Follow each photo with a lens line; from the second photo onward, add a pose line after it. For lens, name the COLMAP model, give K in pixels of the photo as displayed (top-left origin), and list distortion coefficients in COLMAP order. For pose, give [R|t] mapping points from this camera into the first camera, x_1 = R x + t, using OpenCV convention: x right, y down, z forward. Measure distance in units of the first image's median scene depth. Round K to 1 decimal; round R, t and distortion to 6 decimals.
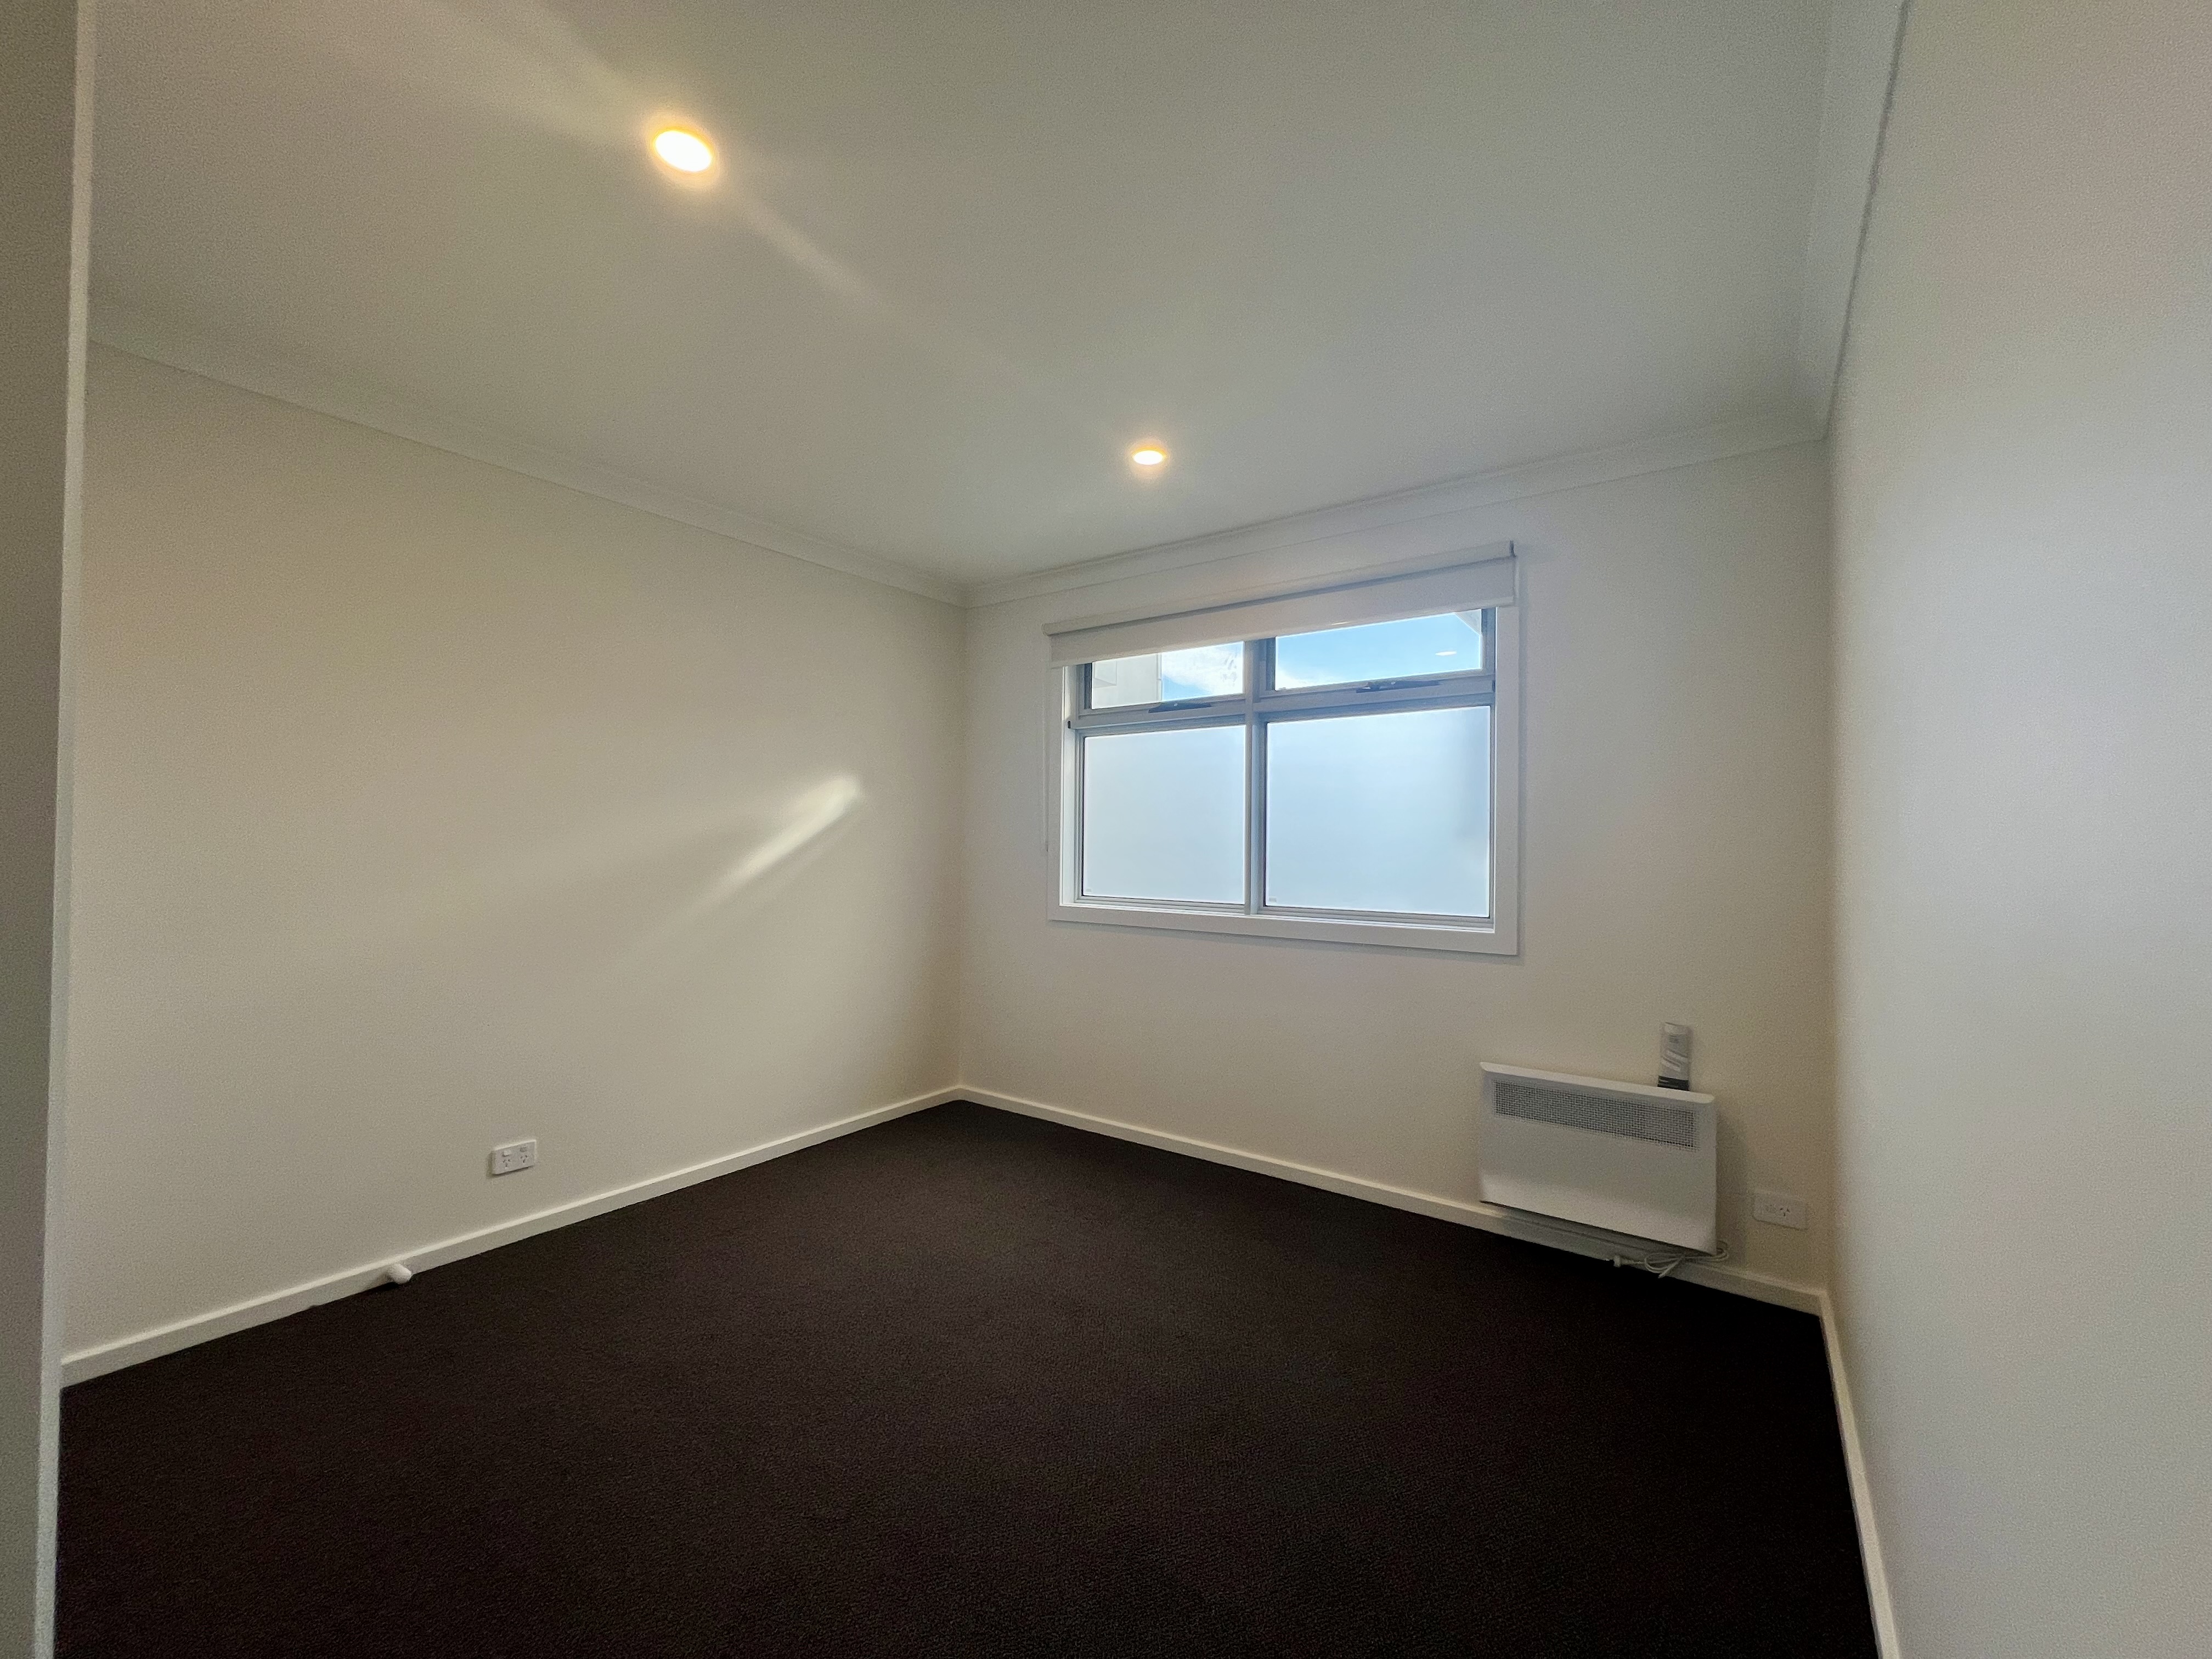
lens RADIAL K [[882.3, 0, 1058.7], [0, 882.3, 827.2], [0, 0, 1]] dist [-0.002980, 0.001172]
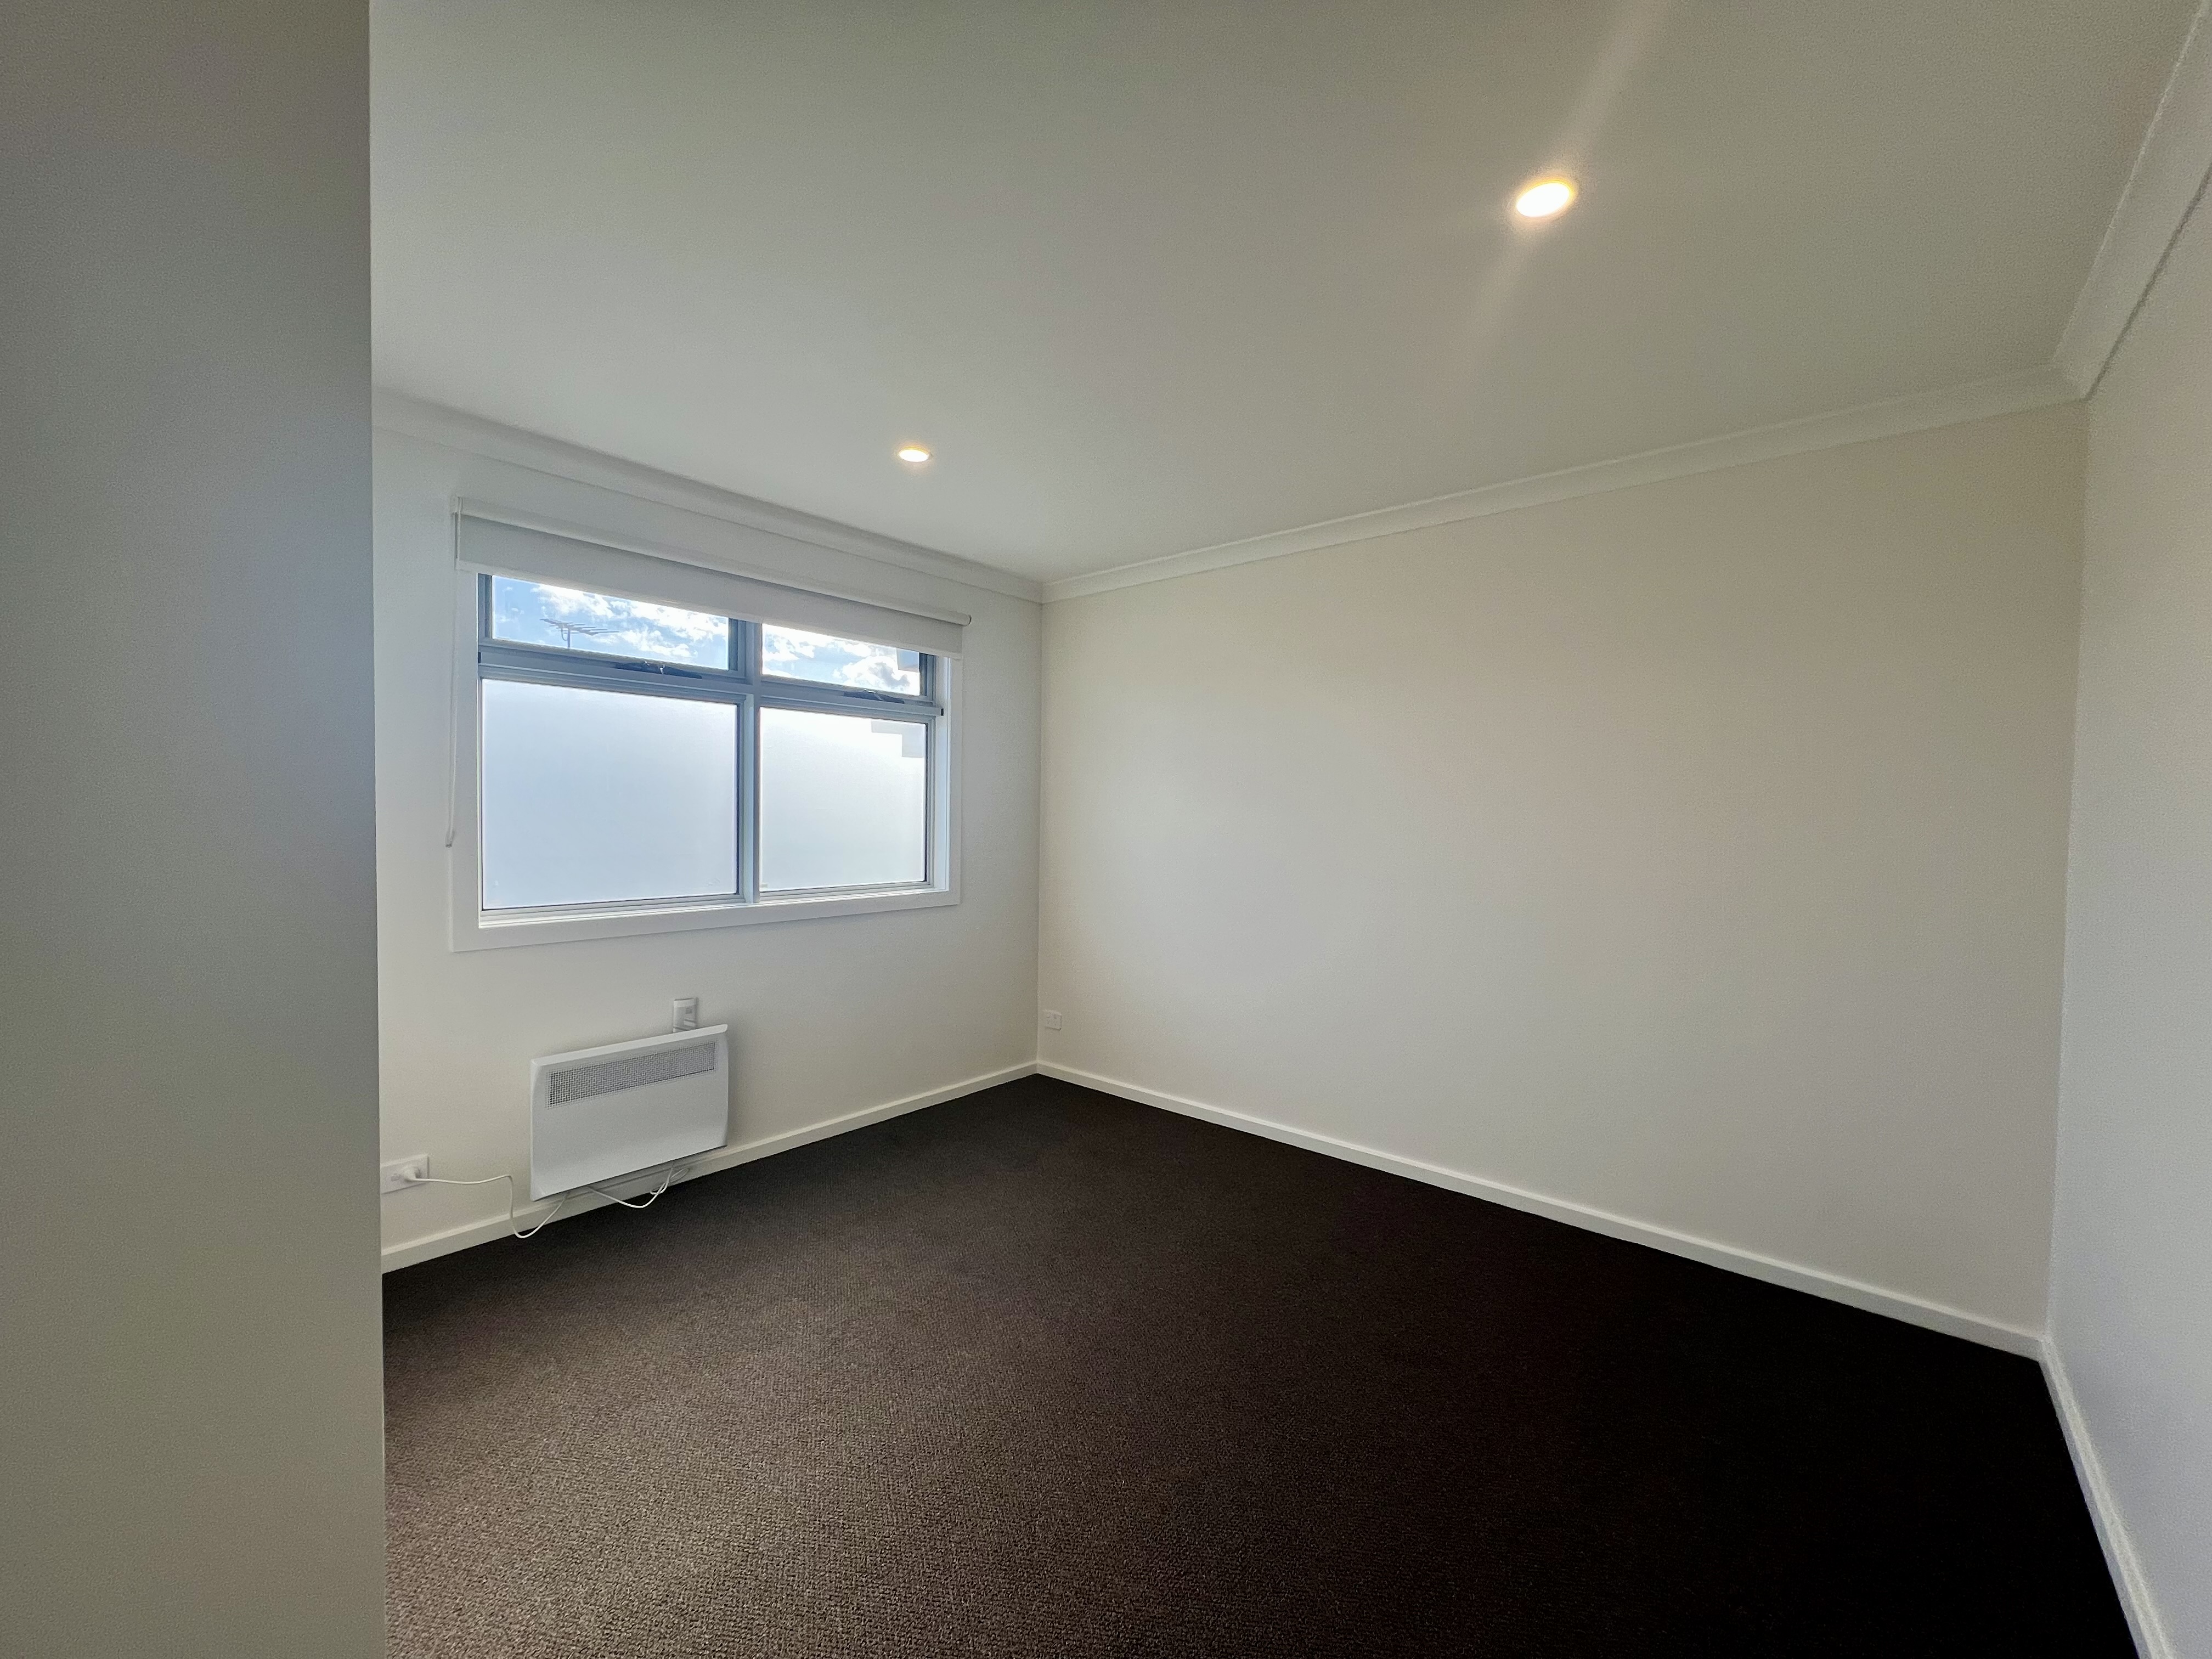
lens RADIAL K [[882.3, 0, 1109.3], [0, 882.3, 841.3], [0, 0, 1]] dist [-0.002980, 0.001172]
pose [[0.063570, -0.025105, 0.997662, -0.700488], [-0.008835, 0.999630, 0.025718, 0.002889], [-0.997938, -0.010449, 0.063324, 0.520376]]
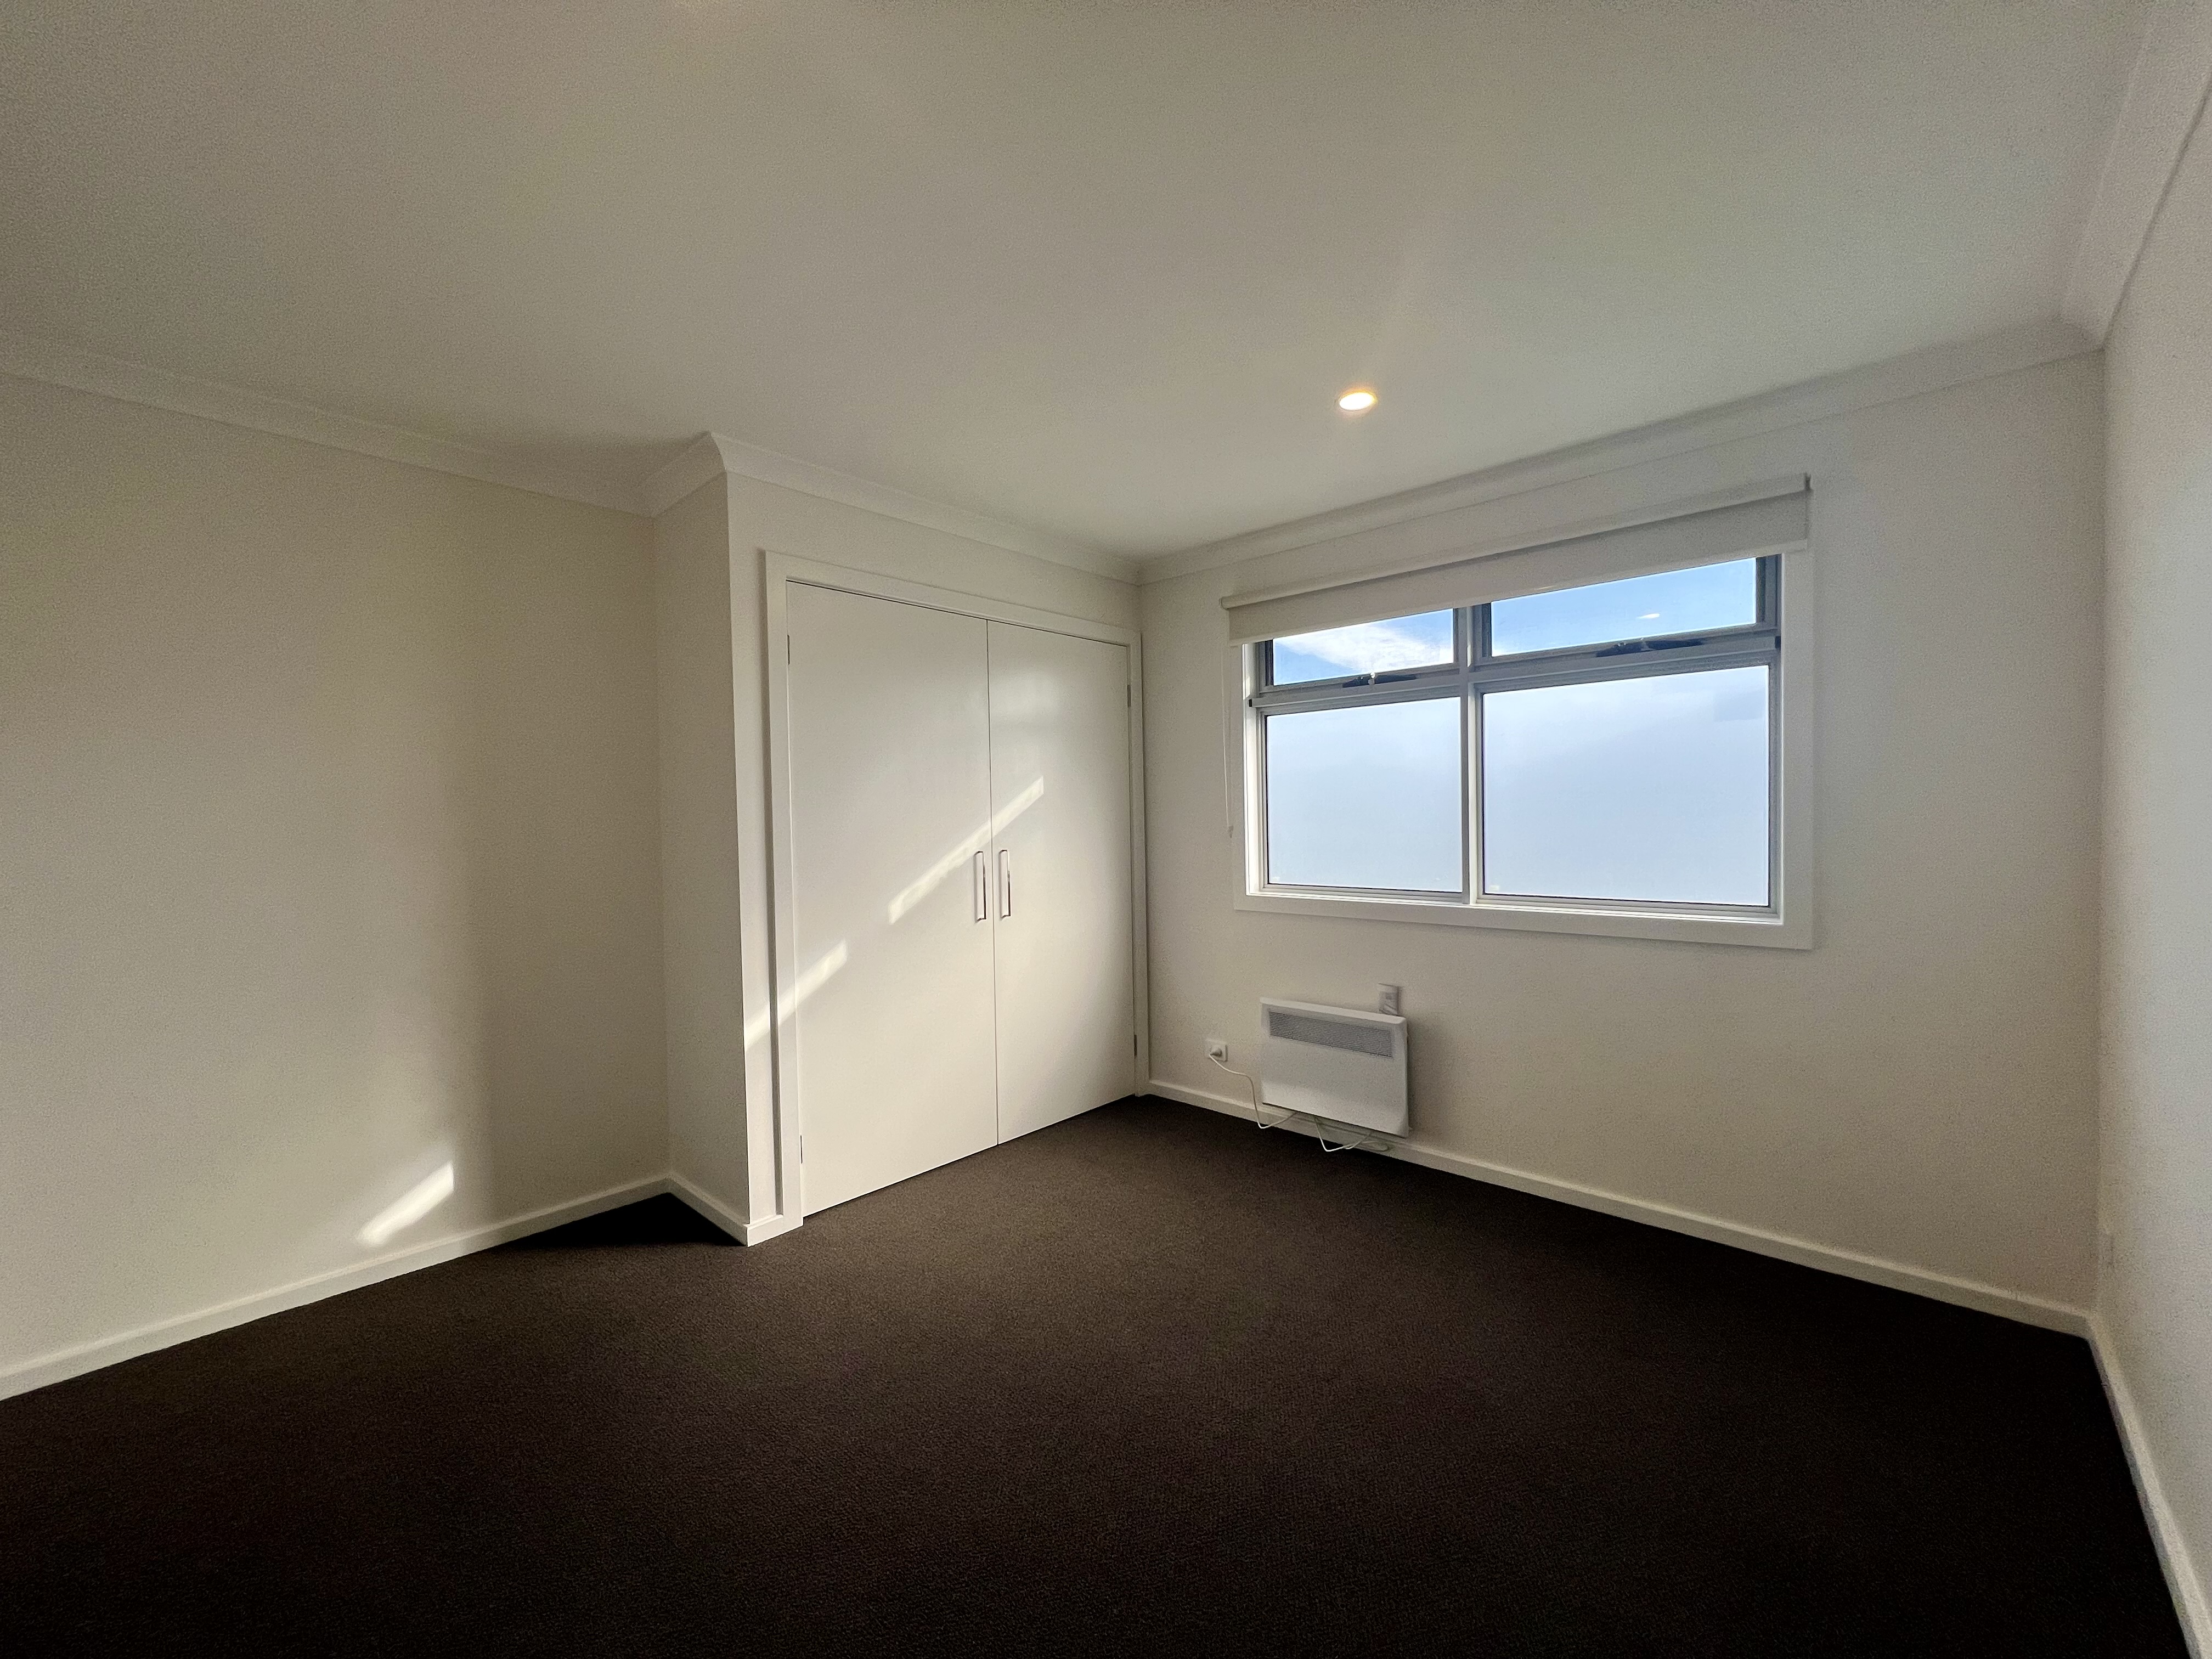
lens RADIAL K [[882.3, 0, 1114.6], [0, 882.3, 836.8], [0, 0, 1]] dist [-0.002980, 0.001172]
pose [[0.995498, -0.010451, -0.094200, -0.058991], [0.013004, 0.999563, 0.026528, 0.000365], [0.093882, -0.027634, 0.995200, 0.044276]]
